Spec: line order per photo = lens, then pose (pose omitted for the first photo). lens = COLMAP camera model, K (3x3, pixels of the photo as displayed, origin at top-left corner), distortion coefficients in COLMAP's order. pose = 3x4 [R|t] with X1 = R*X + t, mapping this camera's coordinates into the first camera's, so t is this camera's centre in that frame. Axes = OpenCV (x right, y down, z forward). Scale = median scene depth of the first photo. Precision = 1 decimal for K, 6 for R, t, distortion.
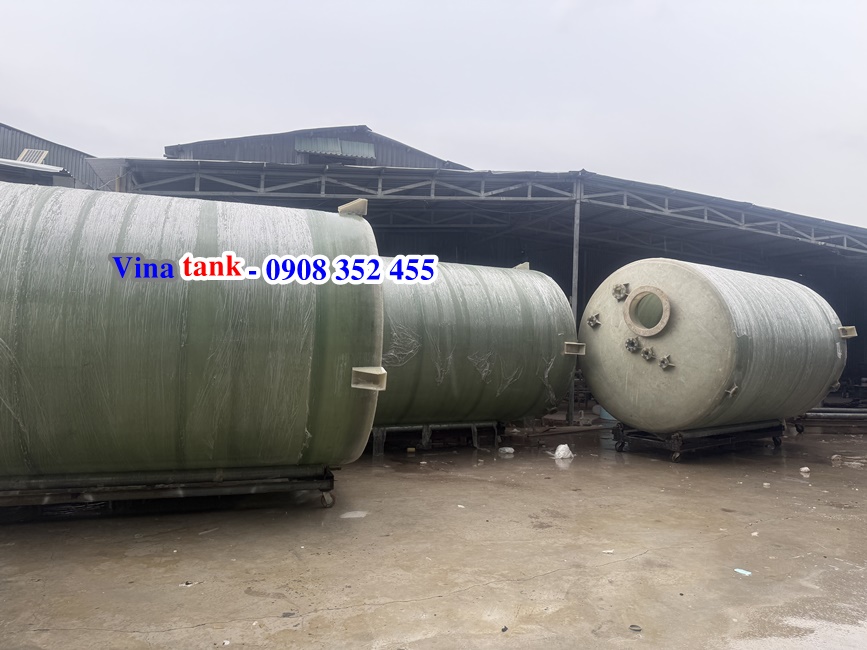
lens RADIAL K [[620.3, 0, 437.2], [0, 620.3, 316.4], [0, 0, 1]] dist [0.038623, -0.024189]
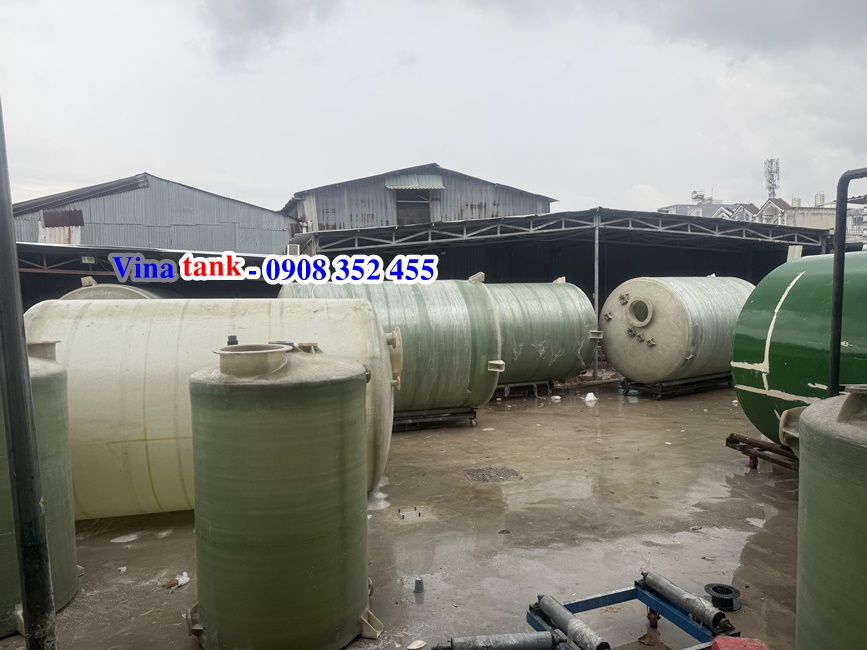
lens RADIAL K [[620.3, 0, 428.8], [0, 620.3, 327.9], [0, 0, 1]] dist [0.038623, -0.024189]
pose [[0.997223, -0.045441, -0.059002, -0.120212], [0.050583, 0.994764, 0.088800, -0.133964], [0.054658, -0.091538, 0.994300, -0.652116]]
